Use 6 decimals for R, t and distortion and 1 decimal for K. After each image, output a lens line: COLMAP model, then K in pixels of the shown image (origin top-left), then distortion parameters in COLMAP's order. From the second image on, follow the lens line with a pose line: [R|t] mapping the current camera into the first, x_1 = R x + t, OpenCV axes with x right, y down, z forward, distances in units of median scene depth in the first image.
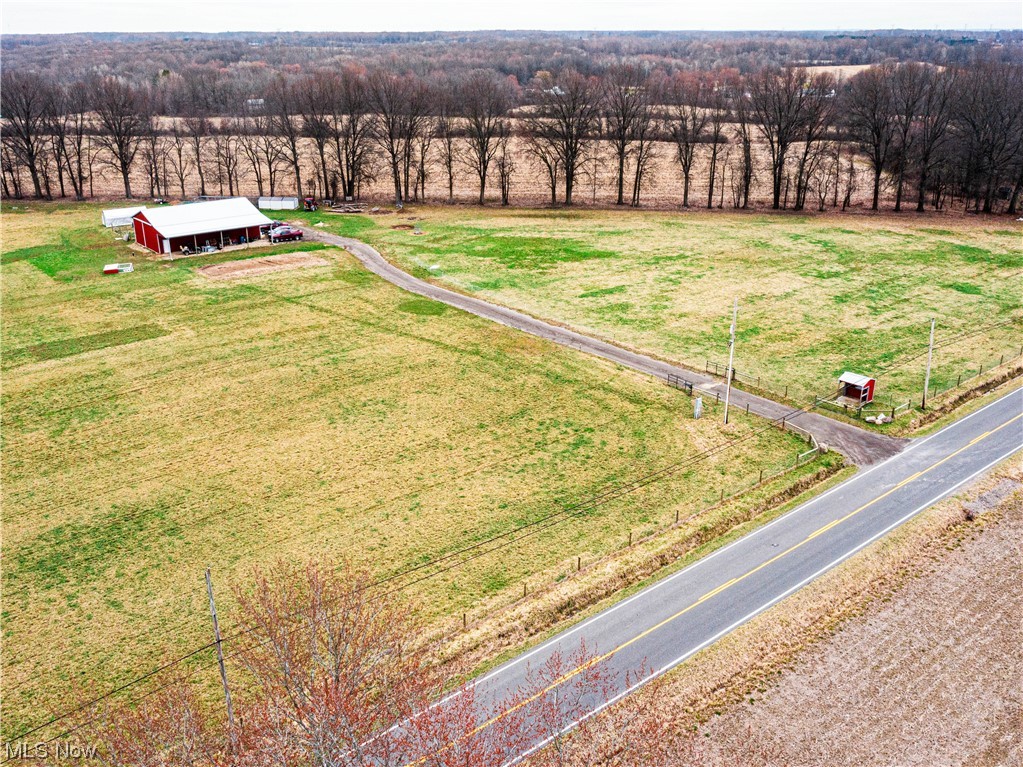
lens RADIAL K [[907.3, 0, 511.5], [0, 907.3, 383.5], [0, 0, 1]] dist [-0.013328, -0.004788]
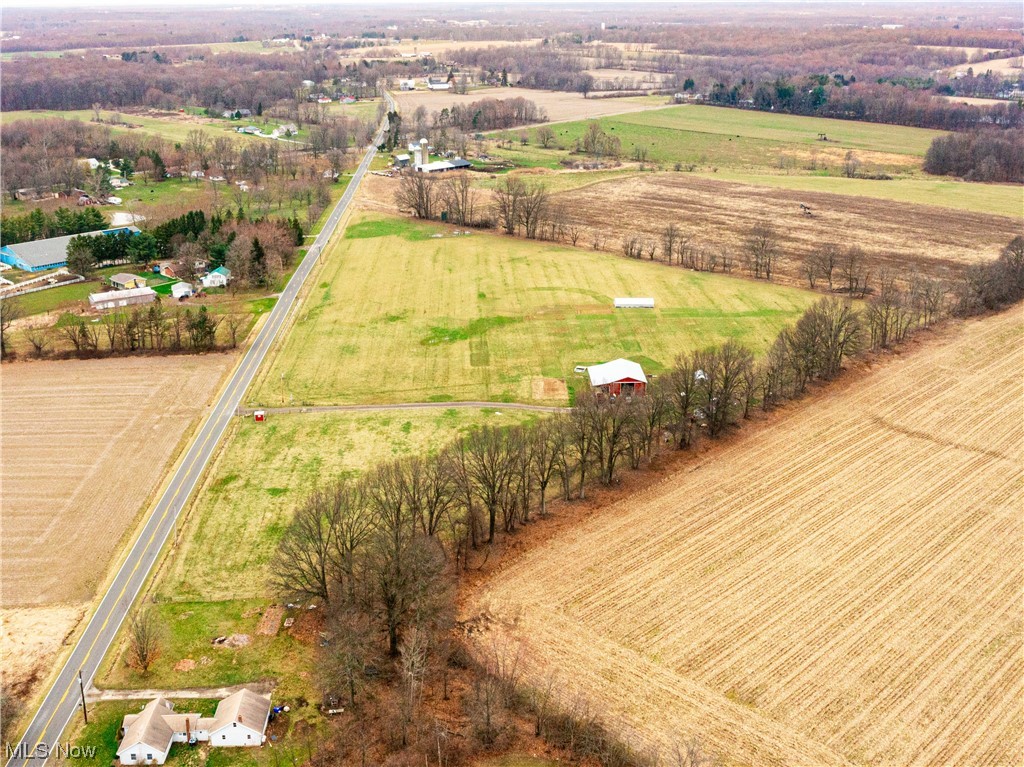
lens RADIAL K [[1187.6, 0, 512.0], [0, 1187.6, 383.5], [0, 0, 1]] dist [-0.007057, -0.007727]
pose [[-0.619493, 0.259927, -0.740720, 1.810817], [-0.275431, 0.811630, 0.515164, -1.538652], [0.735096, 0.523158, -0.431208, 2.145832]]
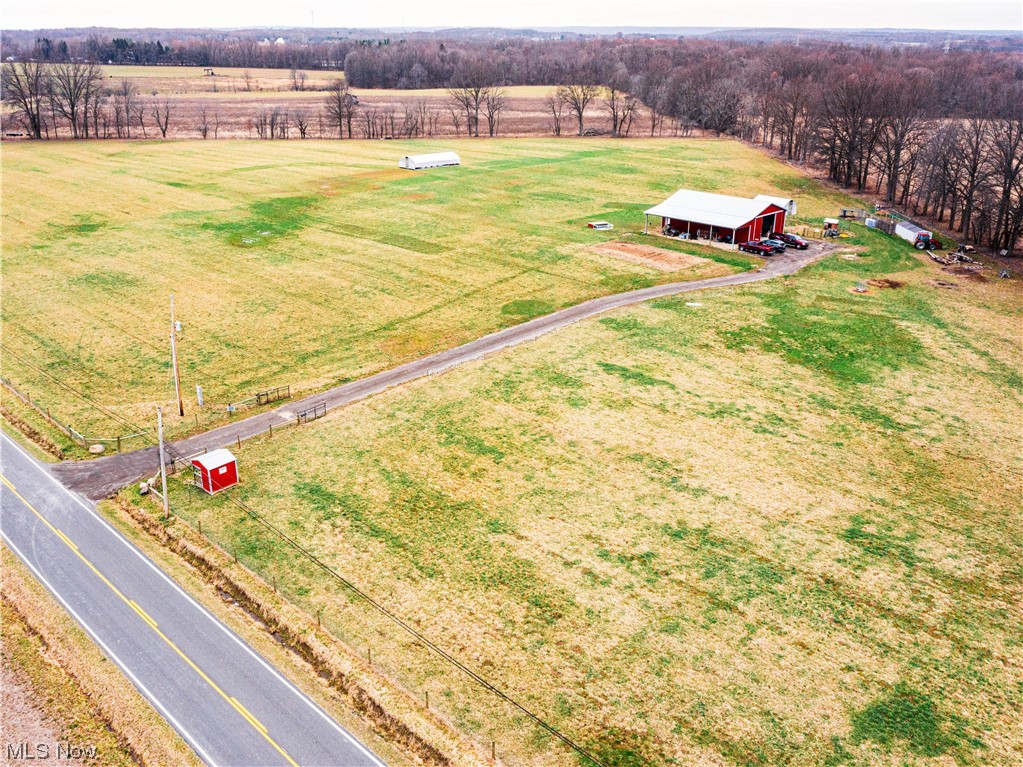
lens RADIAL K [[907.3, 0, 511.5], [0, 907.3, 383.5], [0, 0, 1]] dist [-0.013328, -0.004788]
pose [[0.096047, 0.368988, -0.924458, 0.756740], [-0.363874, 0.877485, 0.312434, -0.279142], [0.926483, 0.306378, 0.218545, 0.692424]]
